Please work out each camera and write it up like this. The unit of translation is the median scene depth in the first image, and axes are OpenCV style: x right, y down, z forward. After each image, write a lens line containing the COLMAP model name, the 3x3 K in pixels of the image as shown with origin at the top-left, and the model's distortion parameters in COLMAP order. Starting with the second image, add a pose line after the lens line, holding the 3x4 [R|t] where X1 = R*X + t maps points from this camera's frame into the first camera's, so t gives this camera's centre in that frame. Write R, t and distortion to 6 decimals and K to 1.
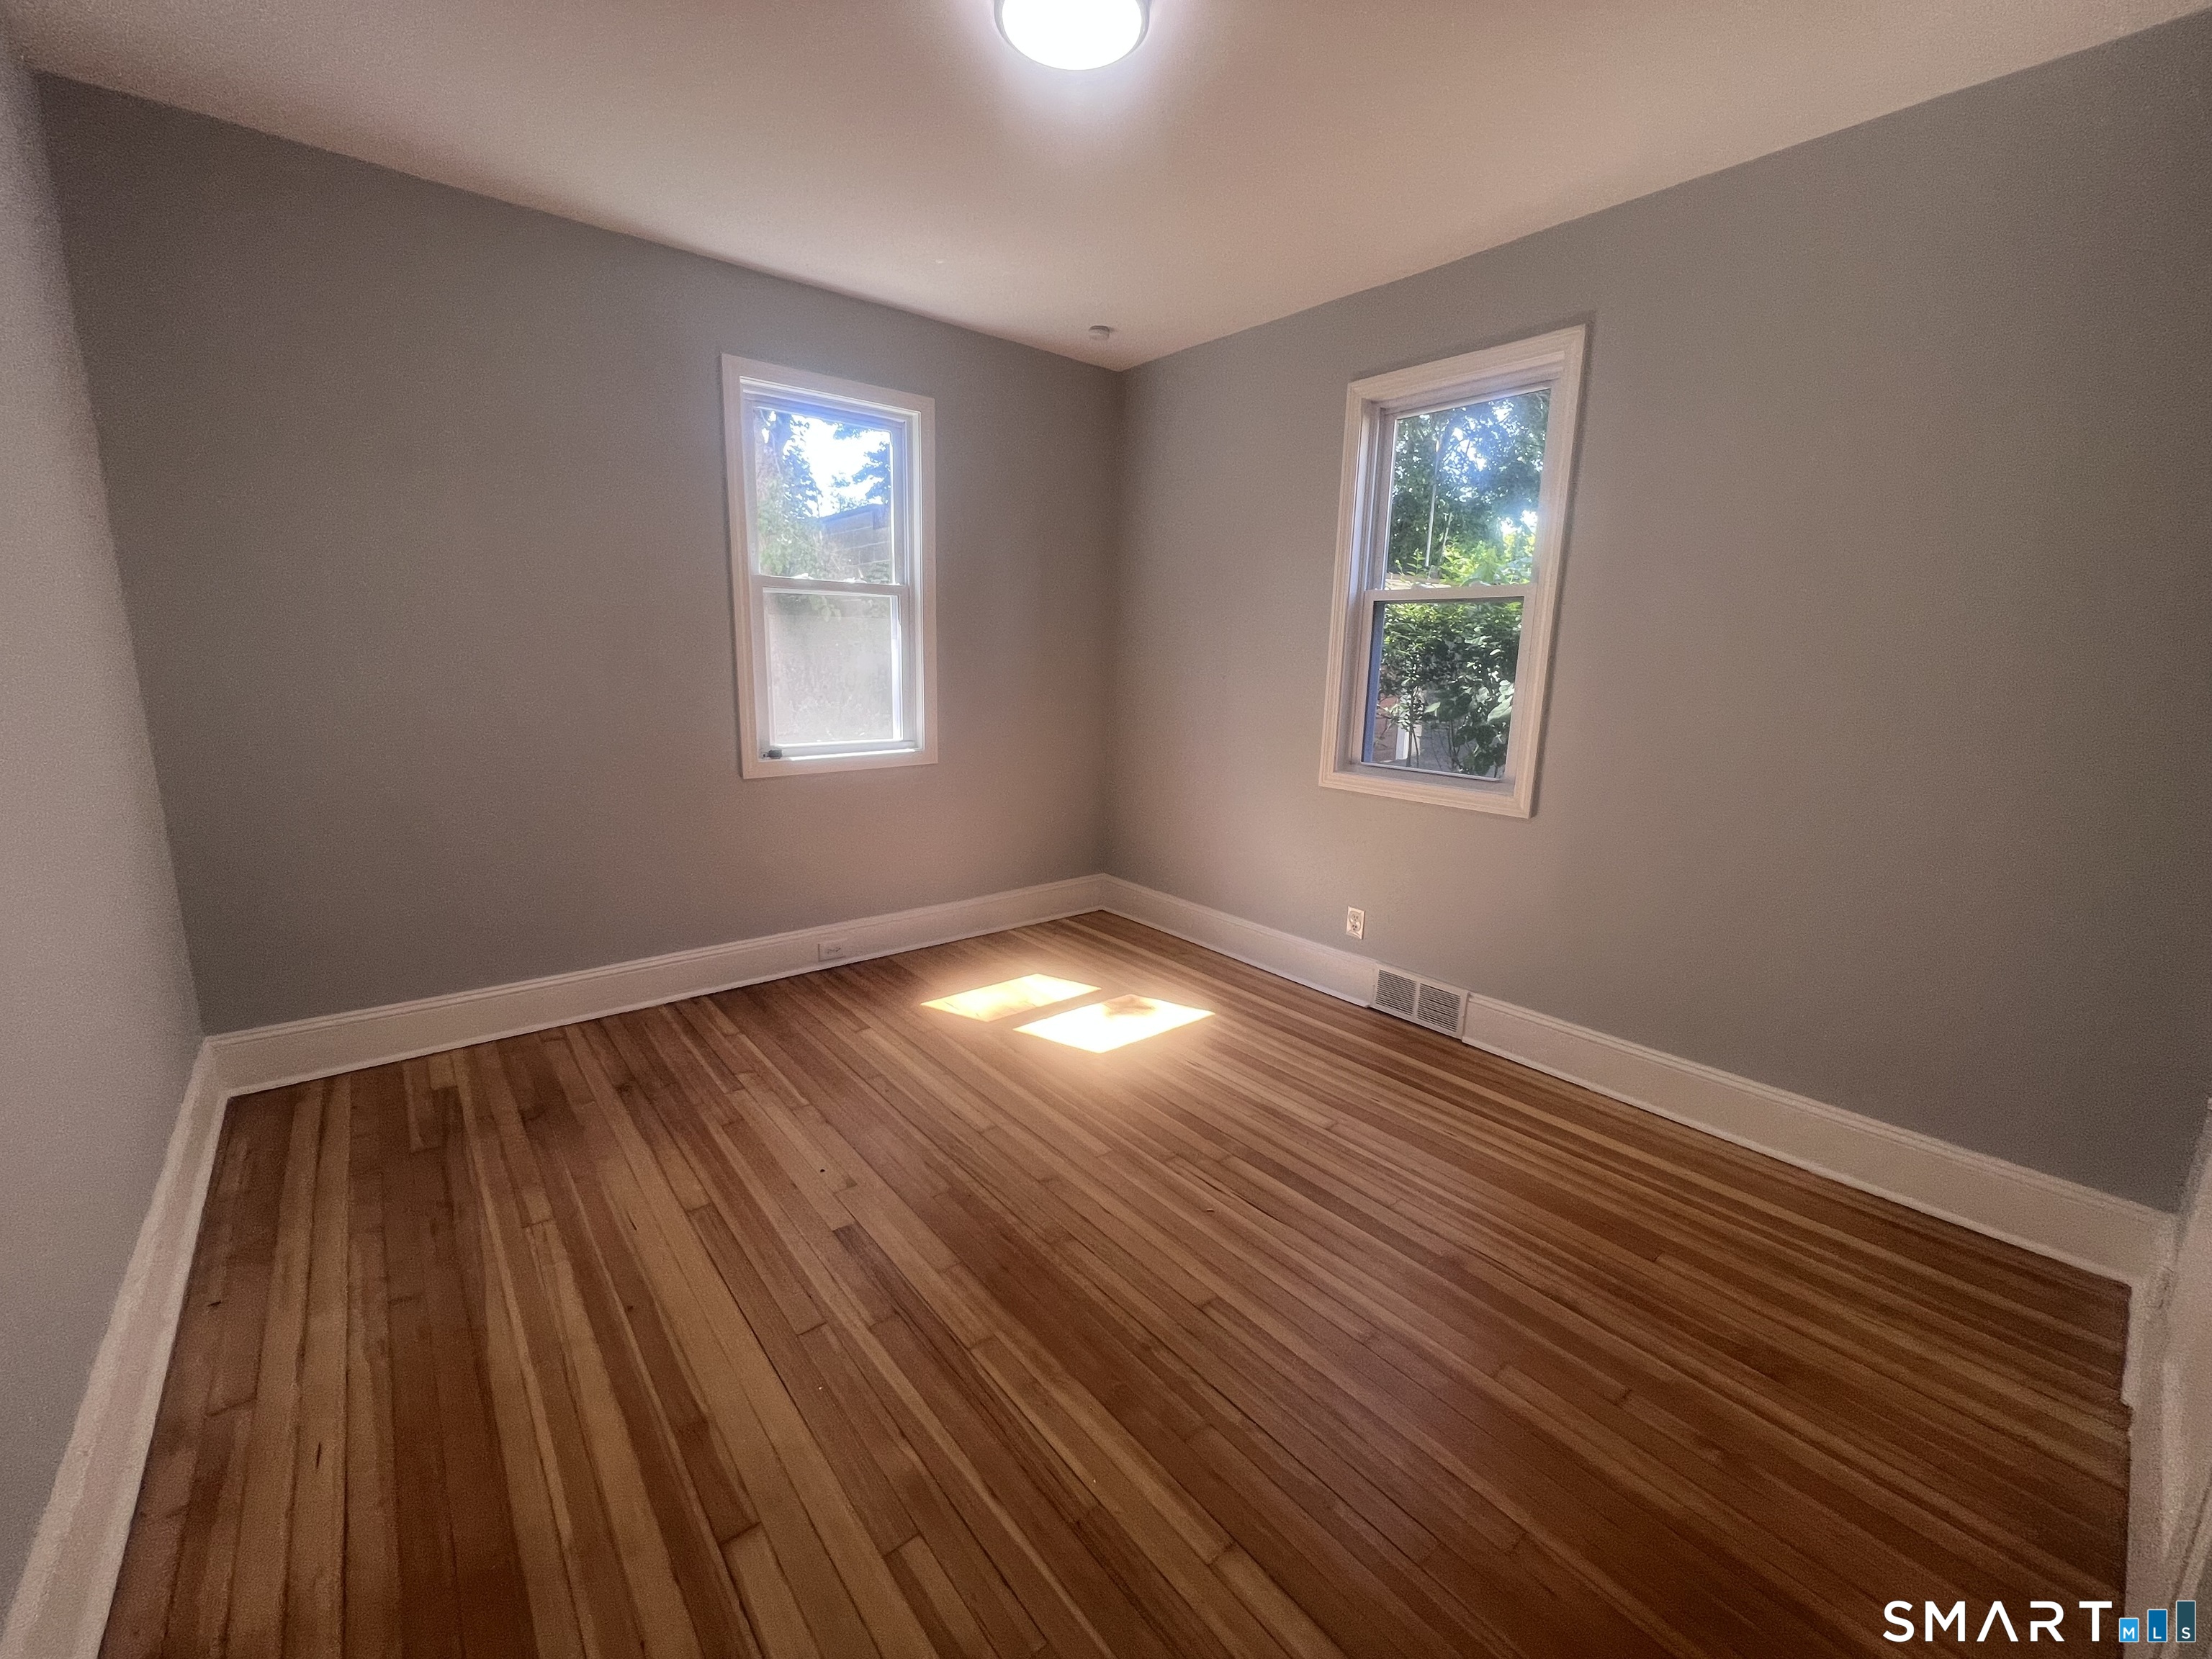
lens RADIAL K [[890.6, 0, 1097.8], [0, 890.6, 828.8], [0, 0, 1]] dist [0.002730, 0.000588]
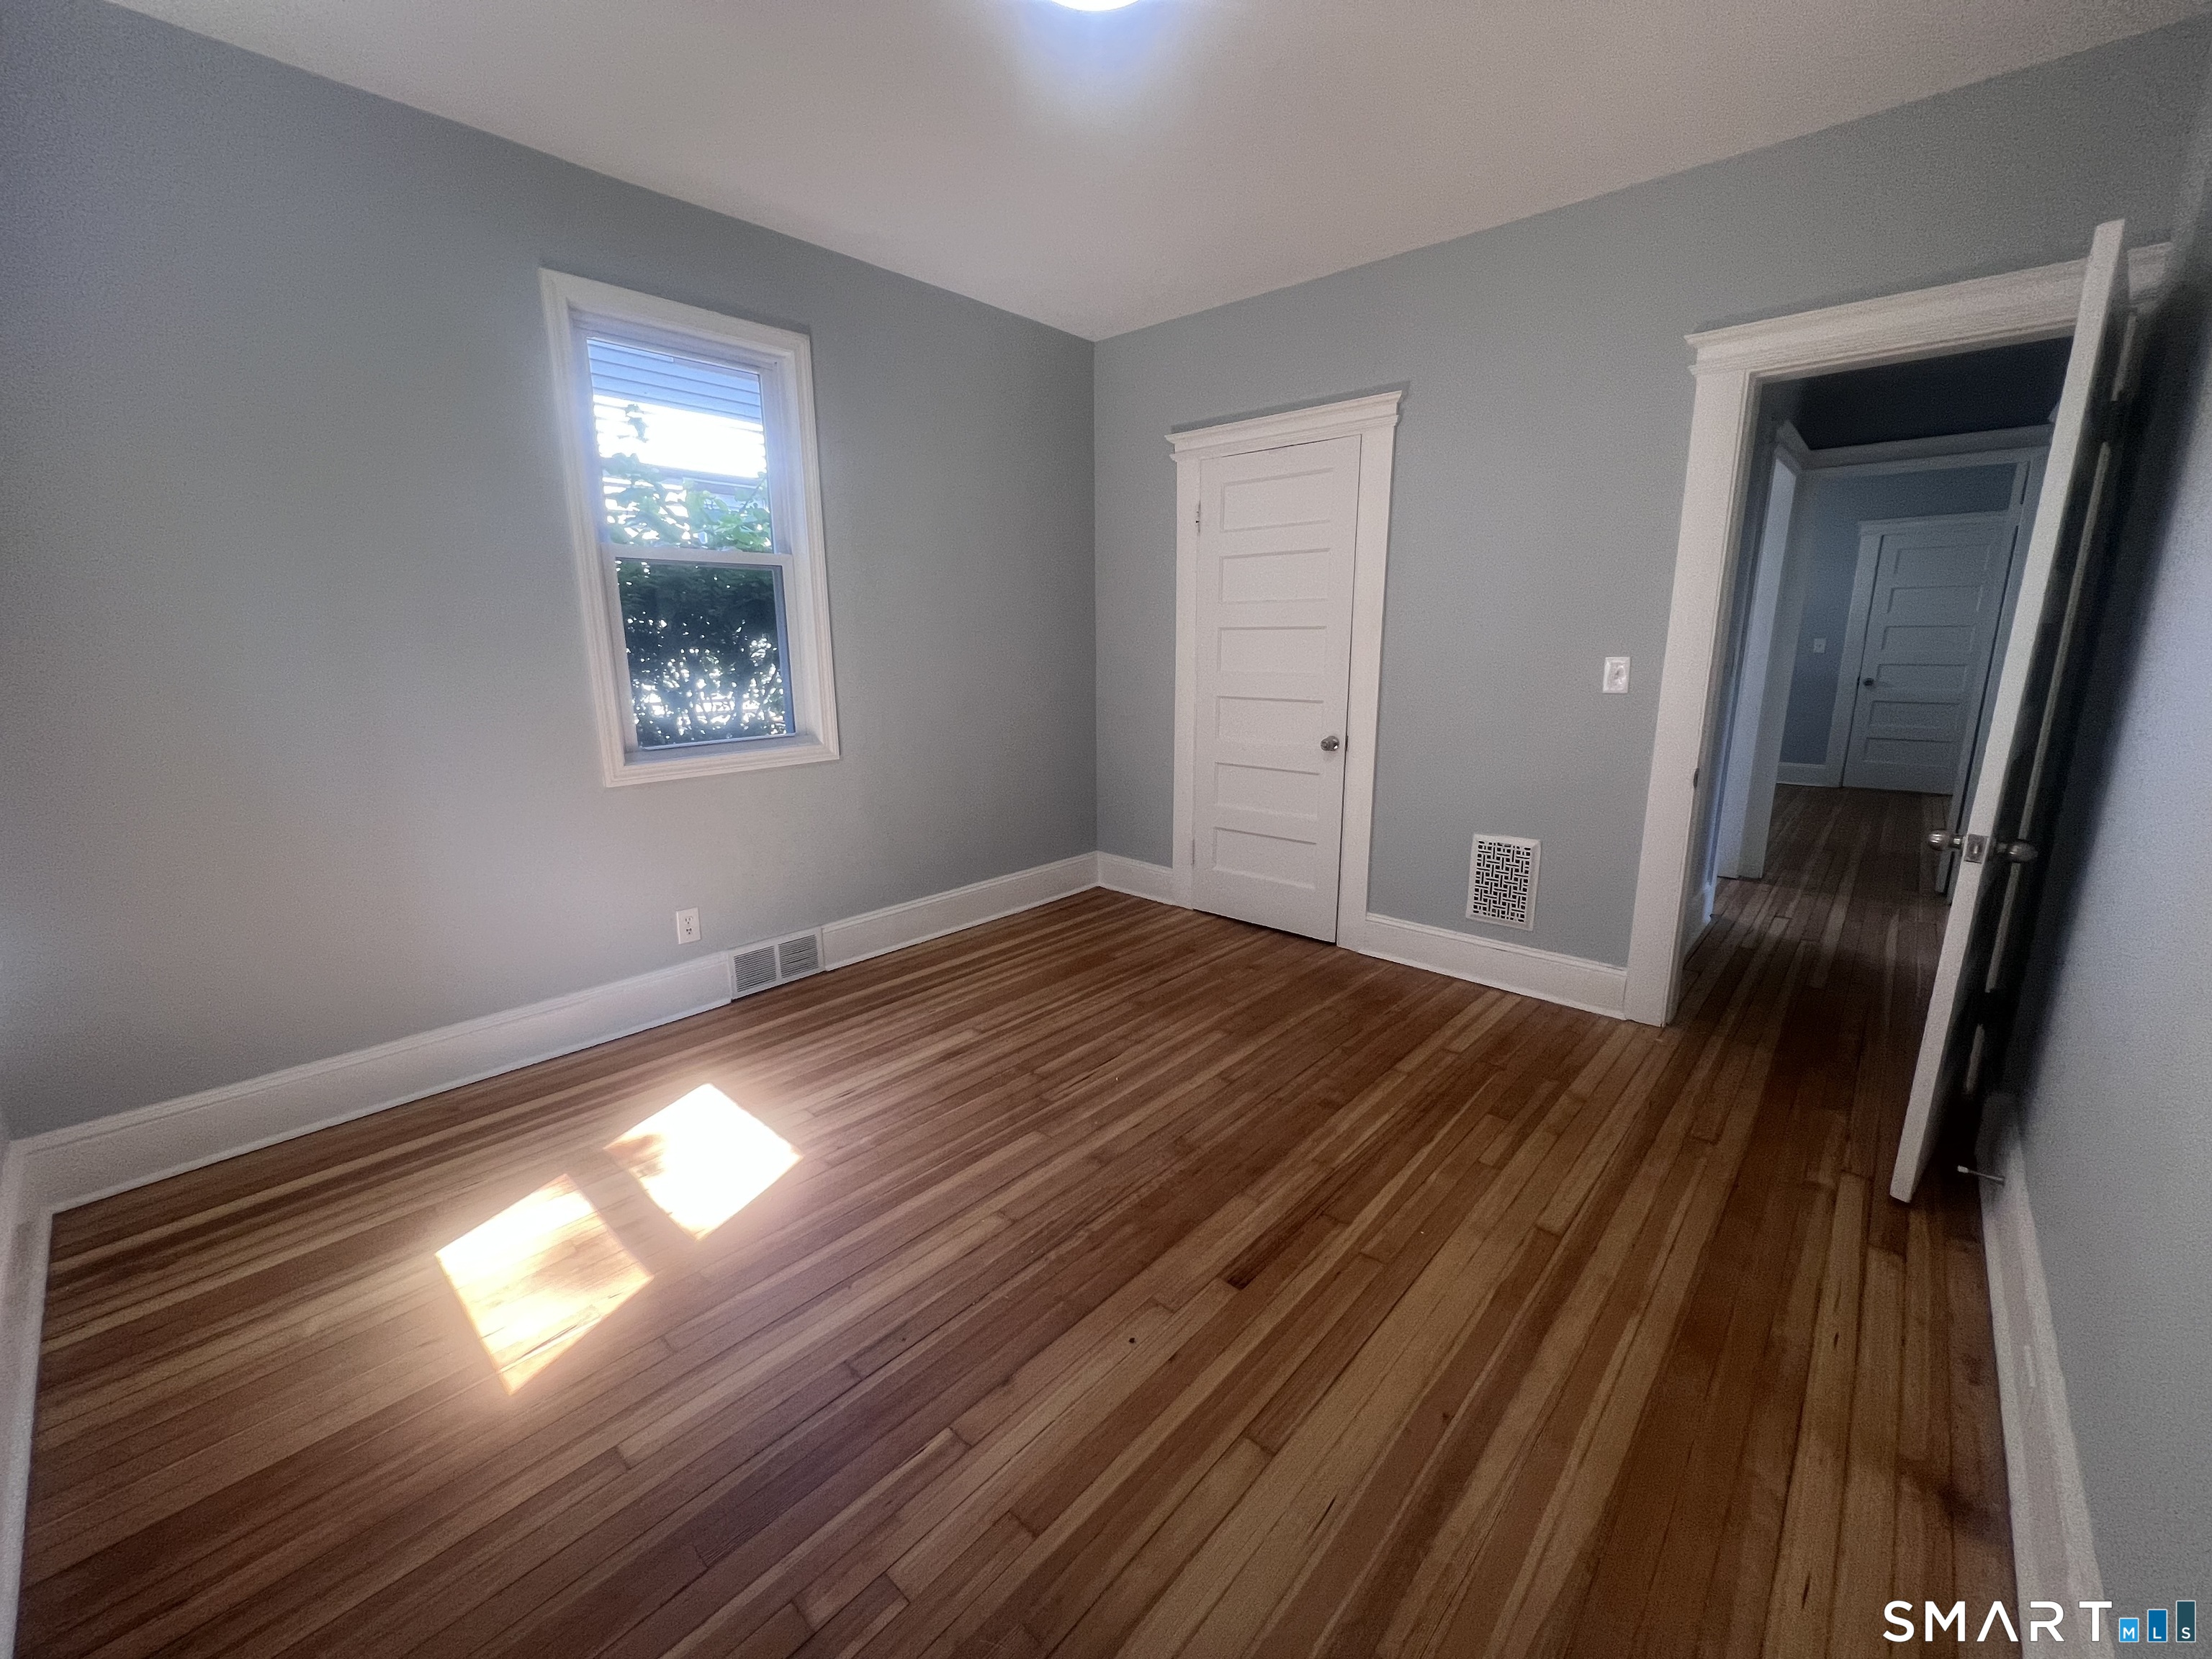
lens RADIAL K [[887.4, 0, 1098.1], [0, 887.4, 835.9], [0, 0, 1]] dist [-0.002392, 0.001168]
pose [[-0.141794, -0.242789, 0.959660, -0.851904], [0.198610, 0.942765, 0.267860, -0.192876], [-0.969767, 0.228579, -0.085458, 0.942642]]
